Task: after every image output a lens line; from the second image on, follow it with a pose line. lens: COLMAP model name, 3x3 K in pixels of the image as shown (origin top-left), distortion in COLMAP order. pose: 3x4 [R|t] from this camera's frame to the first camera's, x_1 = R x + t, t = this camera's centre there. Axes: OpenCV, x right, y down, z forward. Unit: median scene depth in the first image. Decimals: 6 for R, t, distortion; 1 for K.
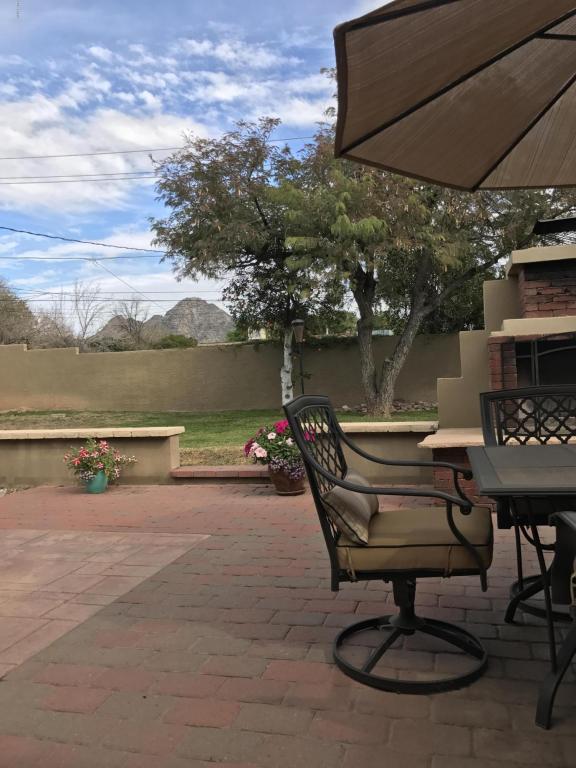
lens RADIAL K [[629.7, 0, 288.0], [0, 629.7, 384.0], [0, 0, 1]] dist [0.014151, -0.005951]
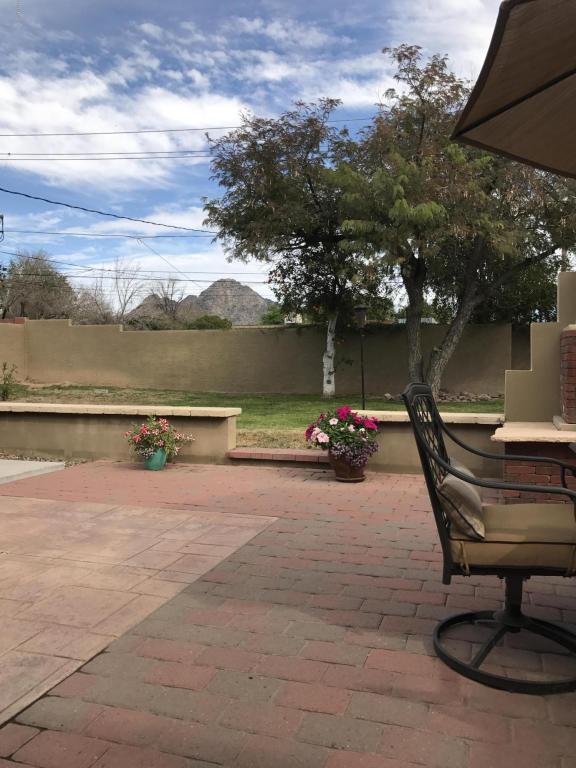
lens RADIAL K [[630.7, 0, 288.0], [0, 630.7, 384.0], [0, 0, 1]] dist [0.007633, 0.002486]
pose [[0.997969, 0.041260, -0.048538, -0.026527], [-0.040040, 0.998864, 0.025841, 0.000341], [0.049549, -0.023845, 0.998487, 0.002879]]
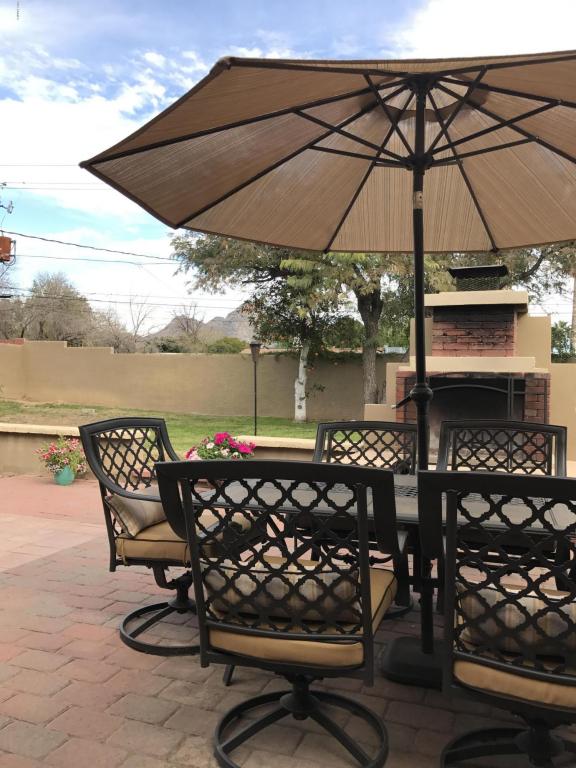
lens RADIAL K [[622.8, 0, 275.1], [0, 622.8, 404.2], [0, 0, 1]] dist [0.118542, -0.101093]
pose [[0.992600, 0.066090, -0.101872, 0.100949], [-0.063790, 0.997633, 0.025676, -0.014188], [0.103328, -0.018987, 0.994466, -0.050494]]
